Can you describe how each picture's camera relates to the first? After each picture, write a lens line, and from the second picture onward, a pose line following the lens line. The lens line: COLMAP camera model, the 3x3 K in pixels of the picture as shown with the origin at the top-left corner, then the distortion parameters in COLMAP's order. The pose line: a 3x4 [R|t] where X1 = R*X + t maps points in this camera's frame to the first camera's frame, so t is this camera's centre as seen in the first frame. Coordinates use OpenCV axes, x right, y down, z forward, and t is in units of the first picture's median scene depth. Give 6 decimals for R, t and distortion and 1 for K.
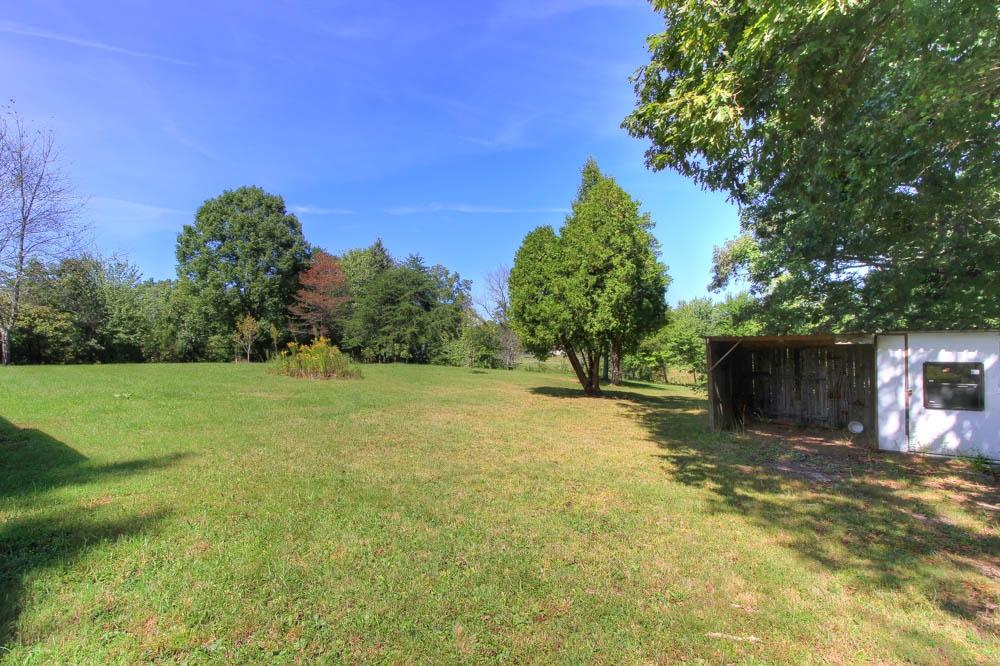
lens RADIAL K [[470.9, 0, 497.9], [0, 470.9, 335.1], [0, 0, 1]] dist [0.004307, -0.000221]
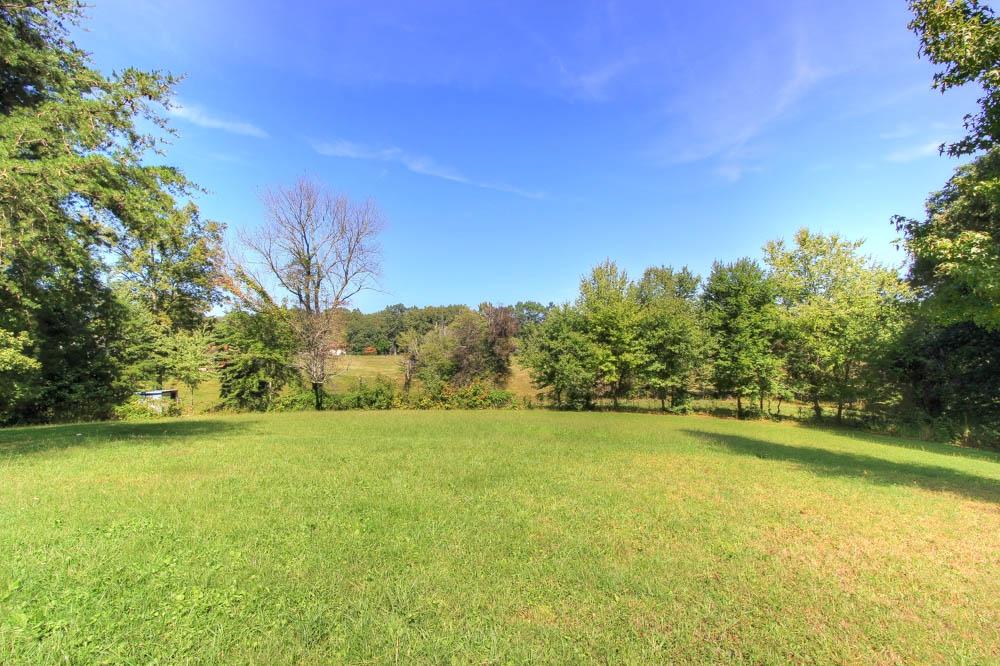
lens RADIAL K [[470.9, 0, 504.3], [0, 470.9, 329.8], [0, 0, 1]] dist [0.004307, -0.000221]
pose [[0.874023, 0.021267, 0.485419, -0.043947], [-0.019159, 0.999773, -0.009306, 0.011562], [-0.485507, -0.001167, 0.874232, 0.441282]]
